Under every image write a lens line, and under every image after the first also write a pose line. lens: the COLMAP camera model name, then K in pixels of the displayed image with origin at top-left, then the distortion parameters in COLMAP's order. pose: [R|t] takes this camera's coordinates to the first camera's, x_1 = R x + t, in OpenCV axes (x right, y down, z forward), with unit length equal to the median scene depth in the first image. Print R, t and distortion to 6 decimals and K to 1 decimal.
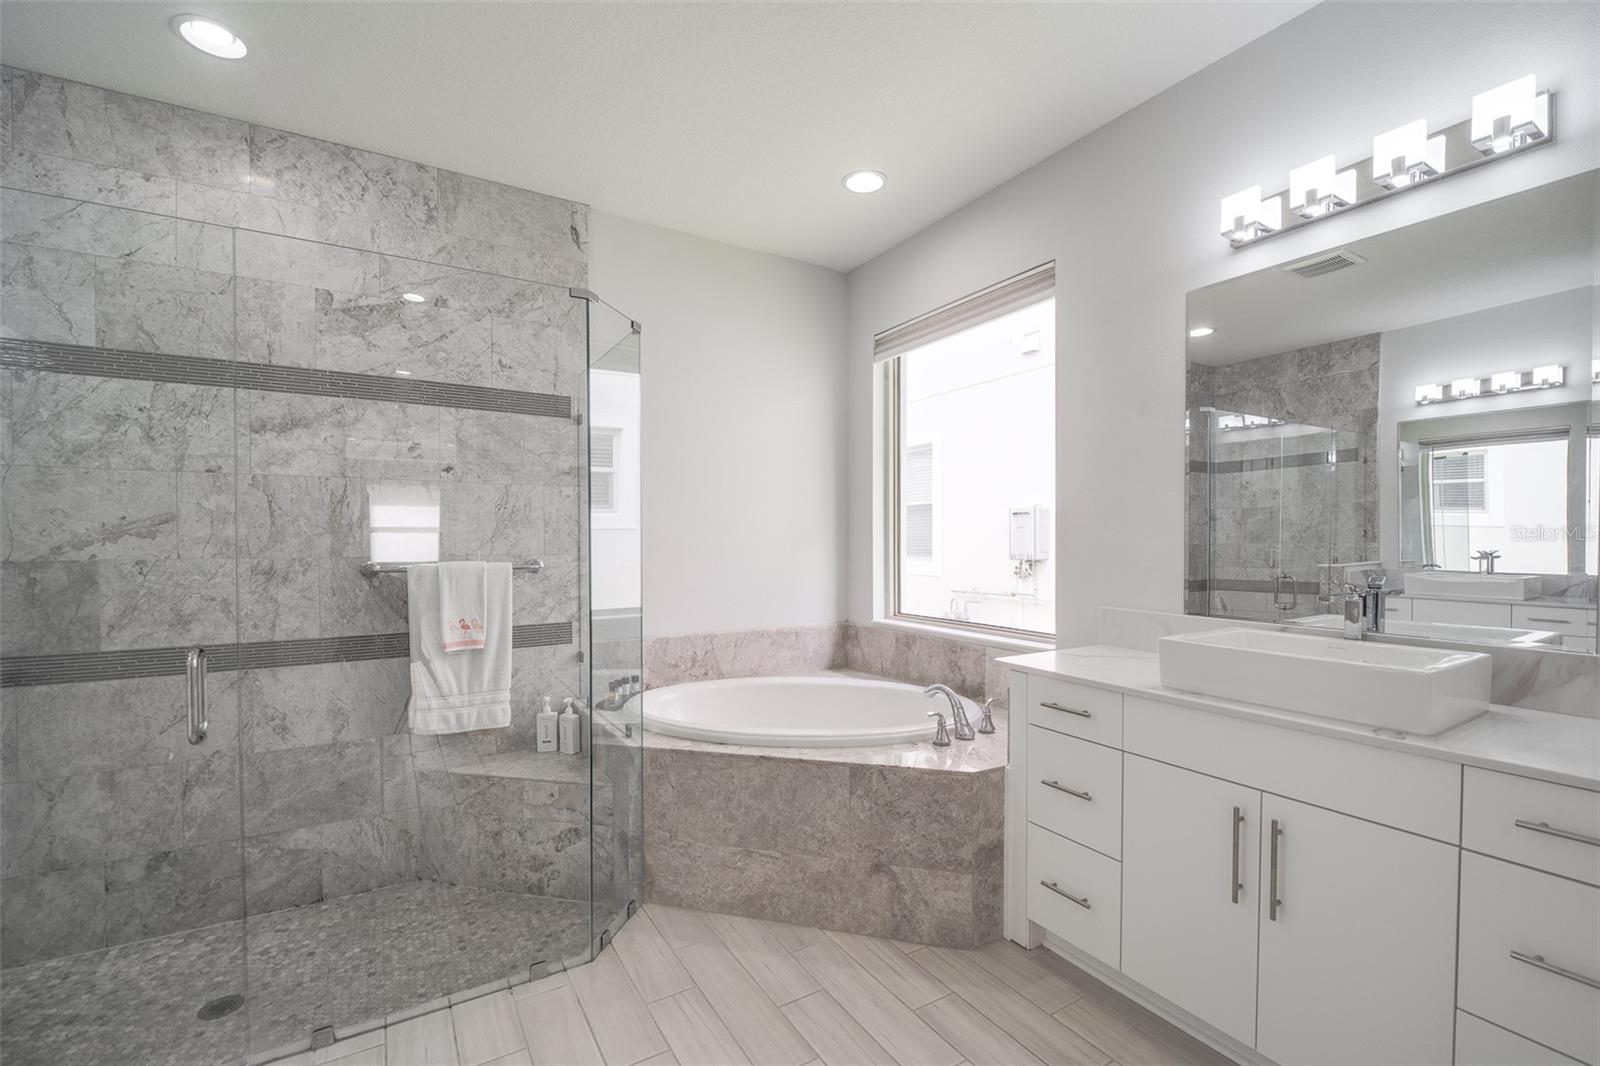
lens RADIAL K [[679.2, 0, 792.8], [0, 679.2, 546.5], [0, 0, 1]] dist [0.000630, -0.006450]
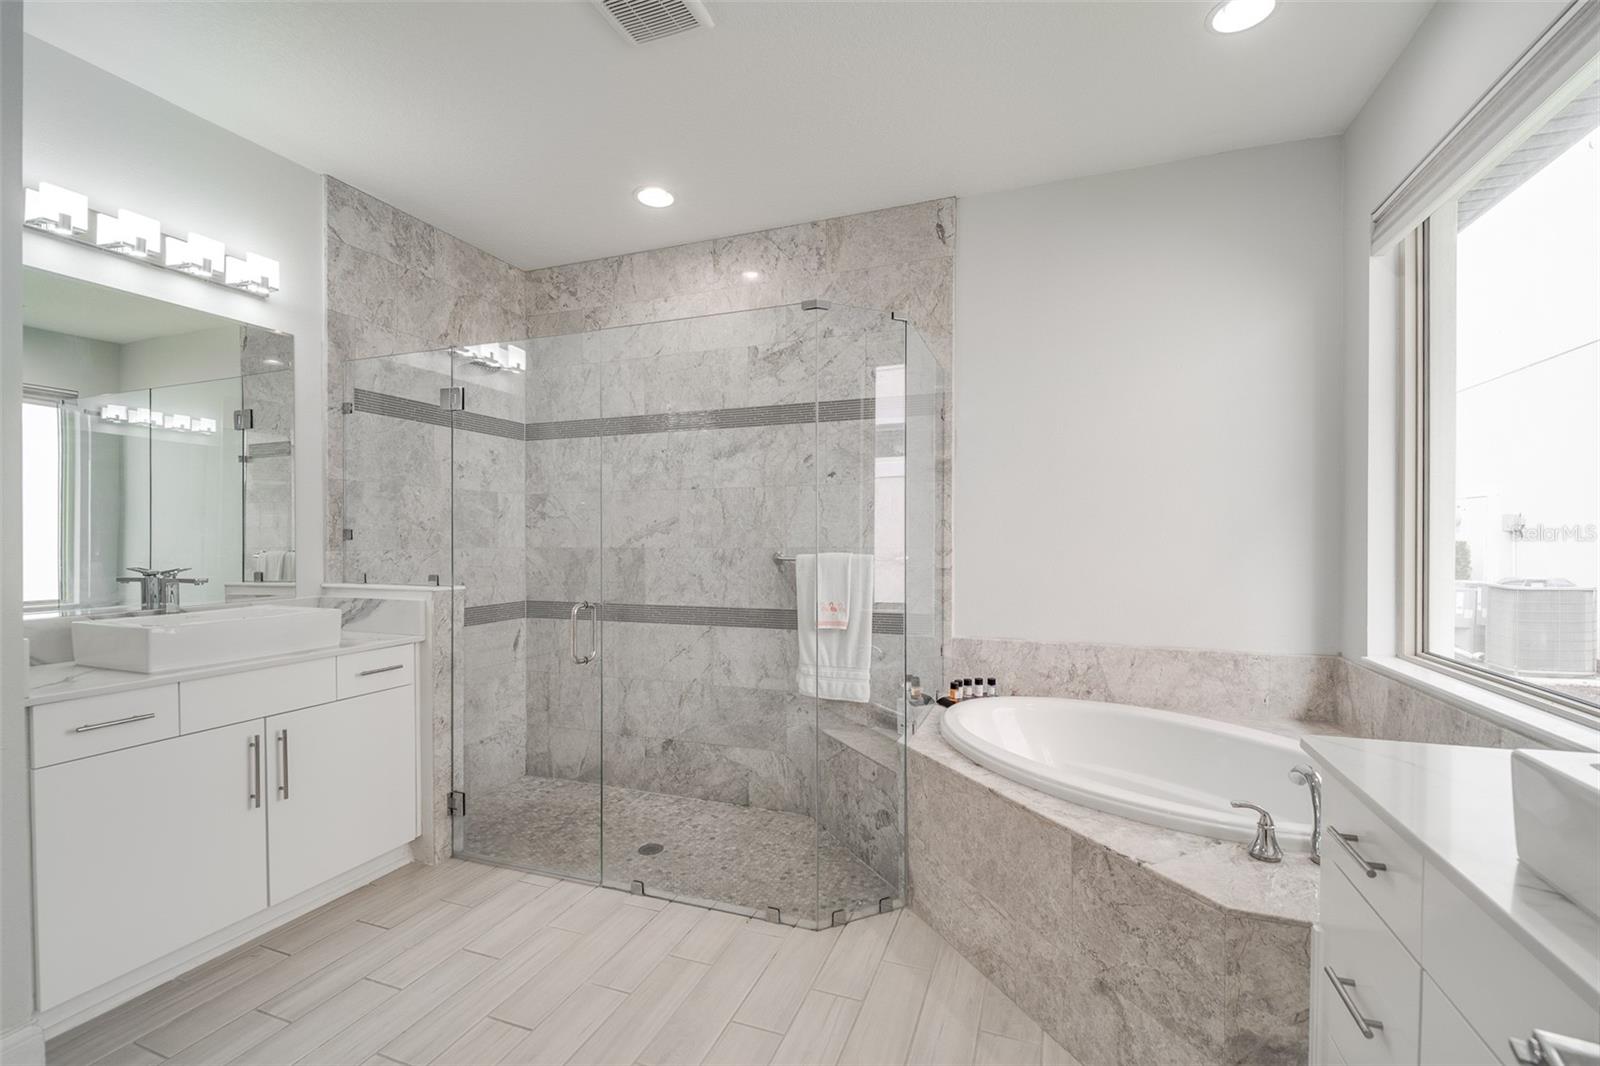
lens RADIAL K [[681.4, 0, 799.8], [0, 681.4, 538.8], [0, 0, 1]] dist [0.031569, -0.030554]
pose [[0.621146, 0.004421, -0.783683, 0.460889], [-0.004128, 0.999989, 0.002369, -0.006021], [0.783684, 0.001763, 0.621157, 0.268895]]
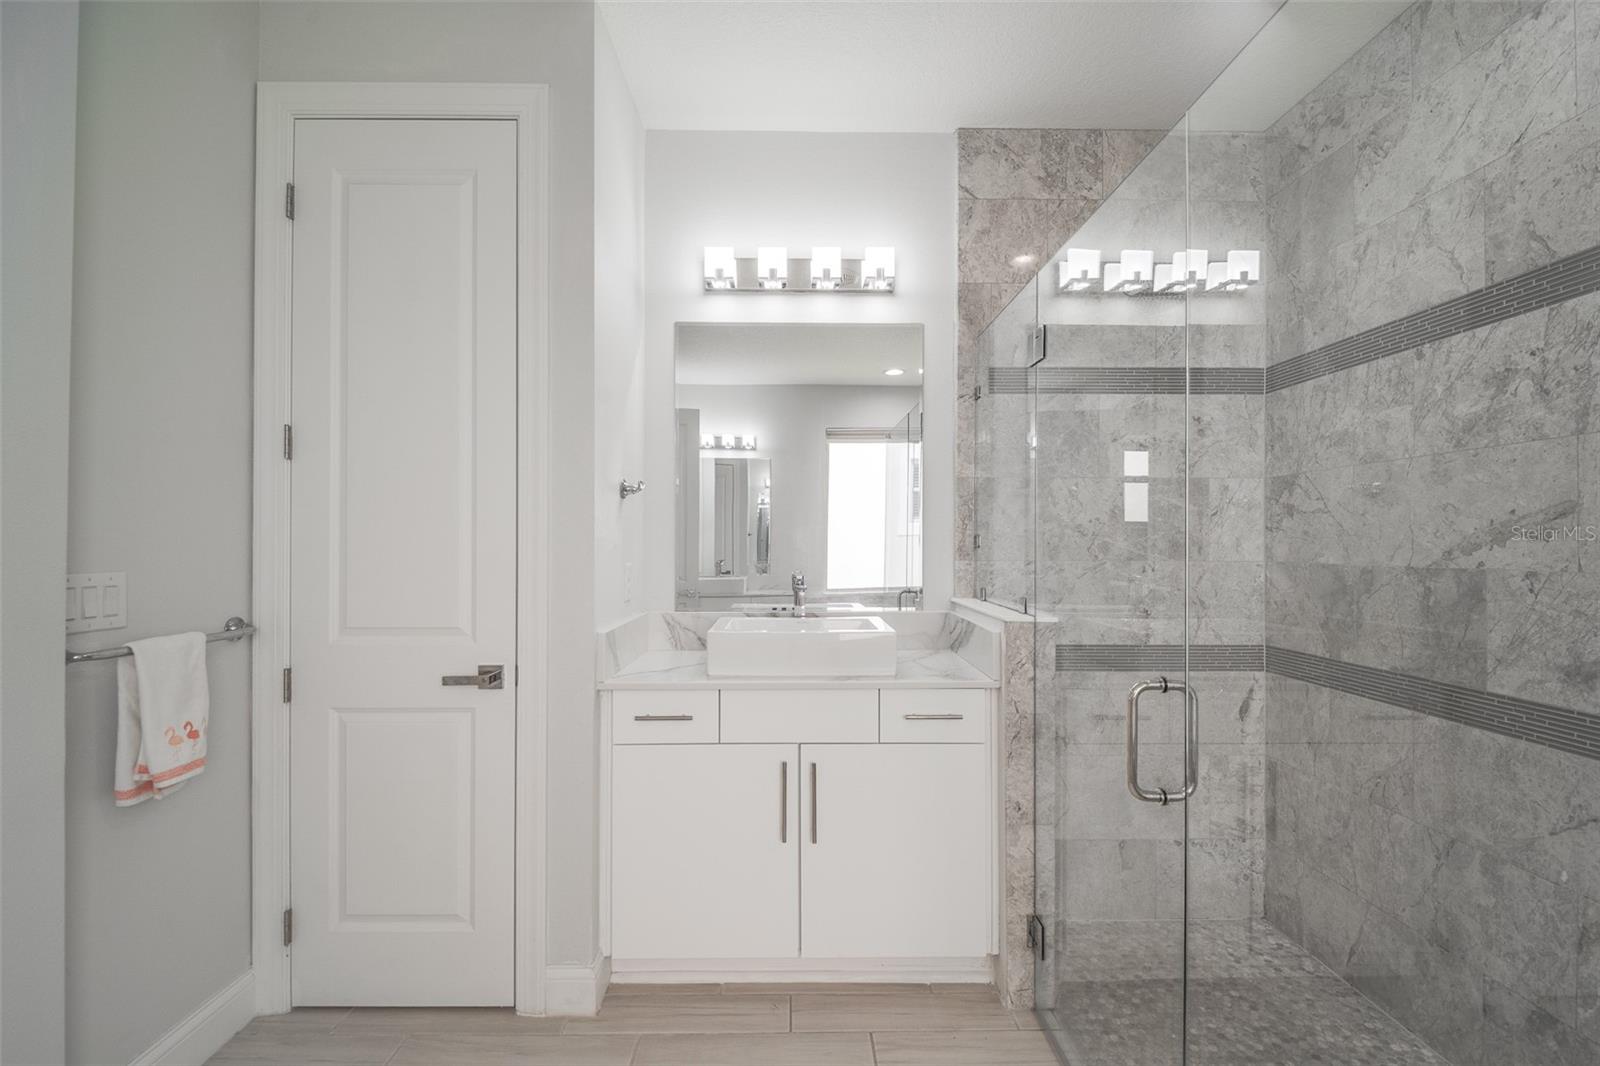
lens RADIAL K [[684.4, 0, 797.7], [0, 684.4, 539.7], [0, 0, 1]] dist [0.000498, -0.004169]
pose [[-0.502705, -0.000478, -0.864458, 0.012482], [-0.003421, 0.999993, 0.001436, -0.010863], [0.864451, 0.003679, -0.502703, 0.695771]]
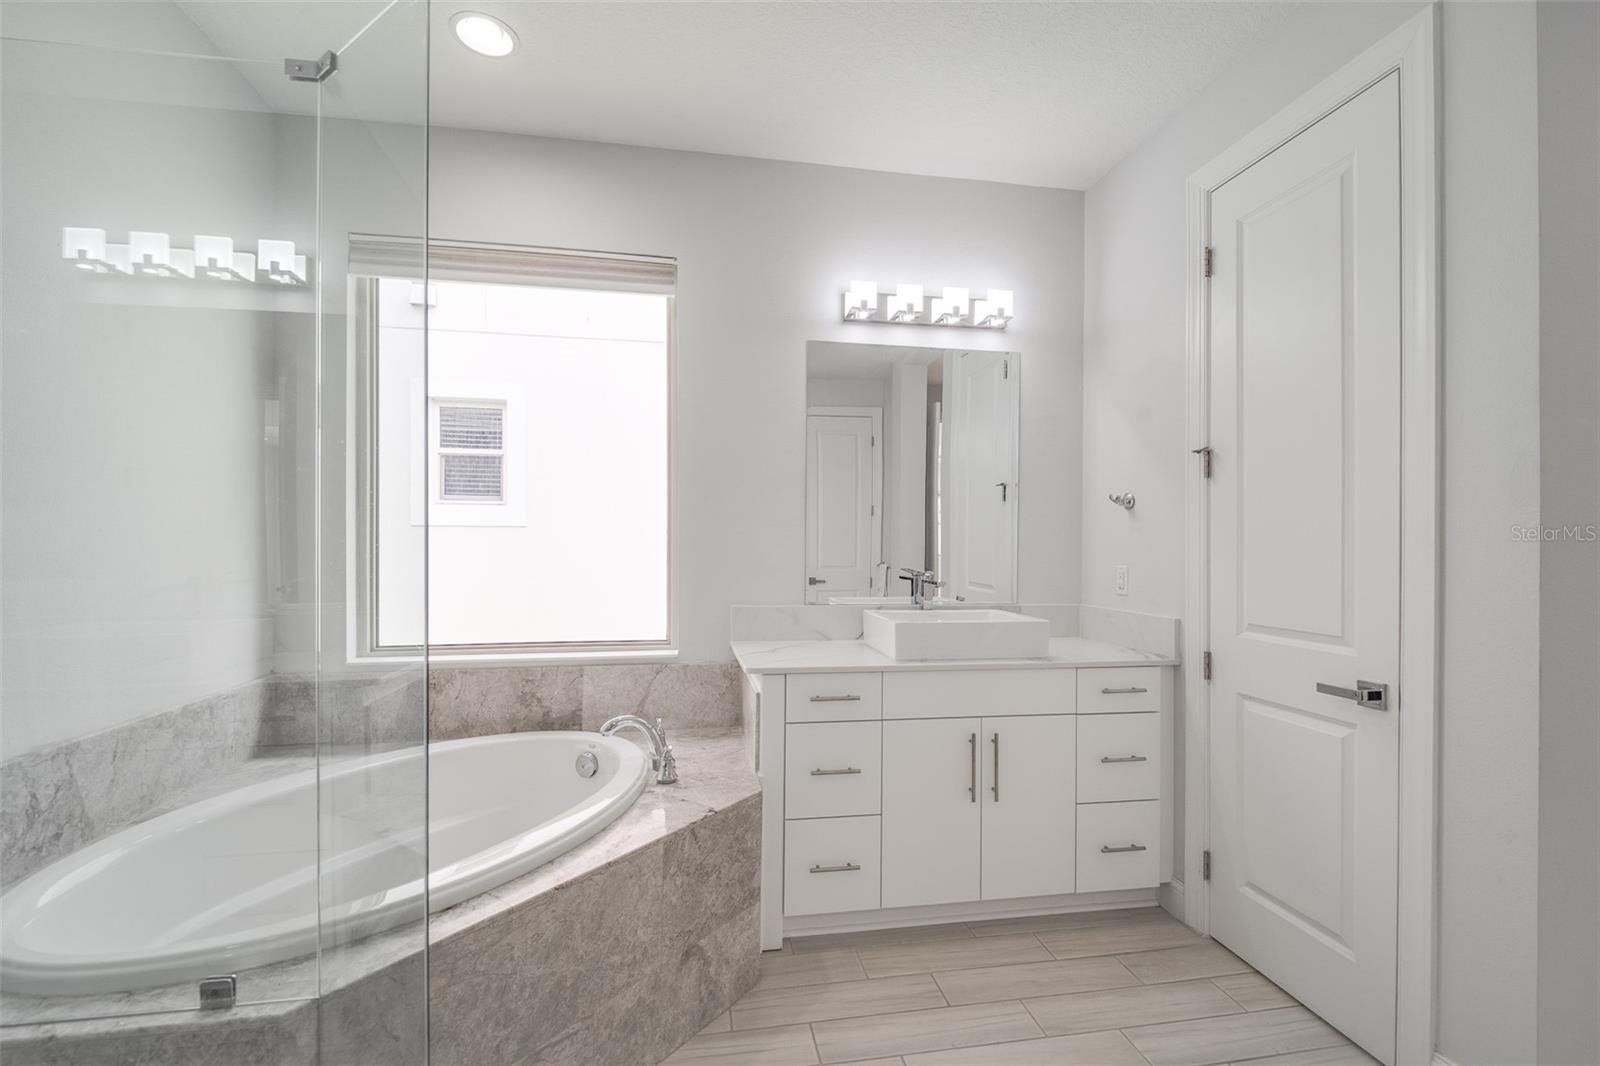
lens RADIAL K [[679.2, 0, 792.8], [0, 679.2, 546.5], [0, 0, 1]] dist [0.000630, -0.006450]
pose [[0.367890, -0.000372, 0.929869, -0.528272], [0.004498, 0.999989, -0.001379, -0.003224], [-0.929858, 0.004690, 0.367888, 0.547055]]
